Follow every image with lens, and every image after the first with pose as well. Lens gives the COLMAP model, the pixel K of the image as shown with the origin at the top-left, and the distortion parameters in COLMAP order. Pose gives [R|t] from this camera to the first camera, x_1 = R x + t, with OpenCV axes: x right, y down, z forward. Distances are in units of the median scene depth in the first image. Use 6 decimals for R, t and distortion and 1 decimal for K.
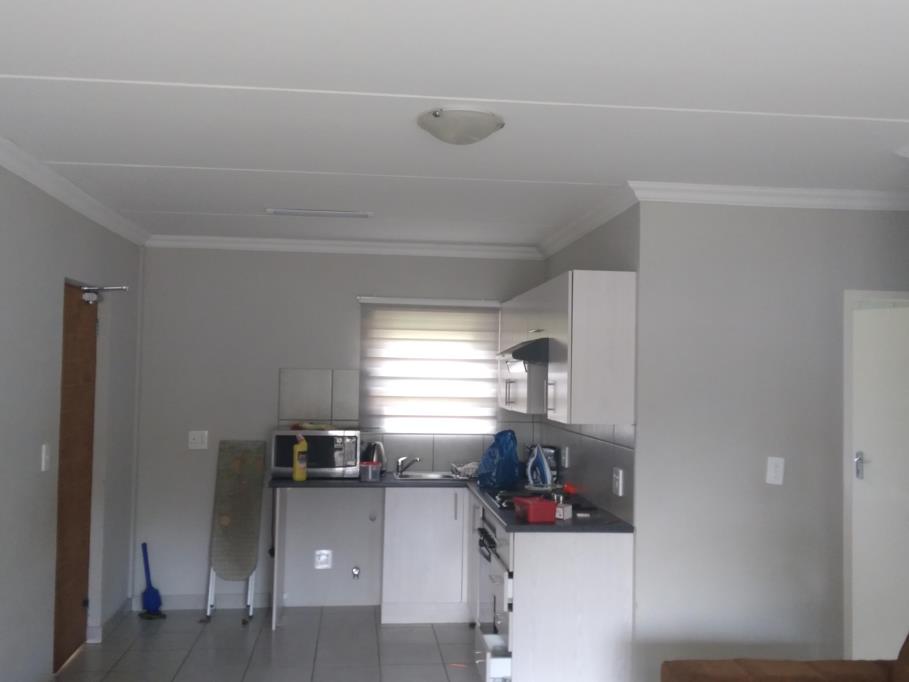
lens RADIAL K [[925.3, 0, 469.4], [0, 925.3, 343.5], [0, 0, 1]] dist [0.086741, -0.125439]
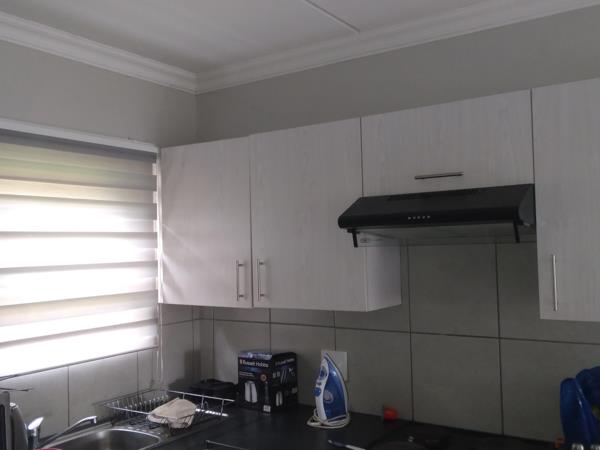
lens RADIAL K [[610.8, 0, 309.8], [0, 610.8, 226.6], [0, 0, 1]] dist [0.086741, -0.125439]
pose [[0.638421, -0.013962, 0.769560, -0.239361], [0.011405, 0.999897, 0.008680, 0.010695], [-0.769603, 0.003235, 0.638515, 0.643289]]
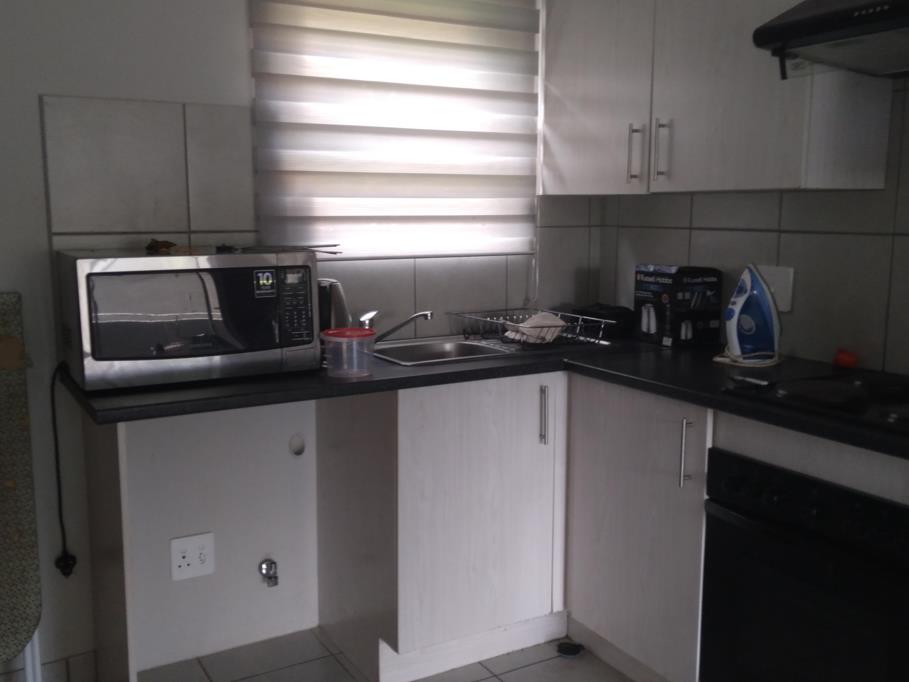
lens RADIAL K [[925.3, 0, 469.4], [0, 925.3, 343.5], [0, 0, 1]] dist [0.086741, -0.125439]
pose [[0.912350, -0.078715, 0.401772, -0.203645], [0.003632, 0.982861, 0.184313, 0.055782], [-0.409394, -0.166698, 0.896999, 0.573077]]
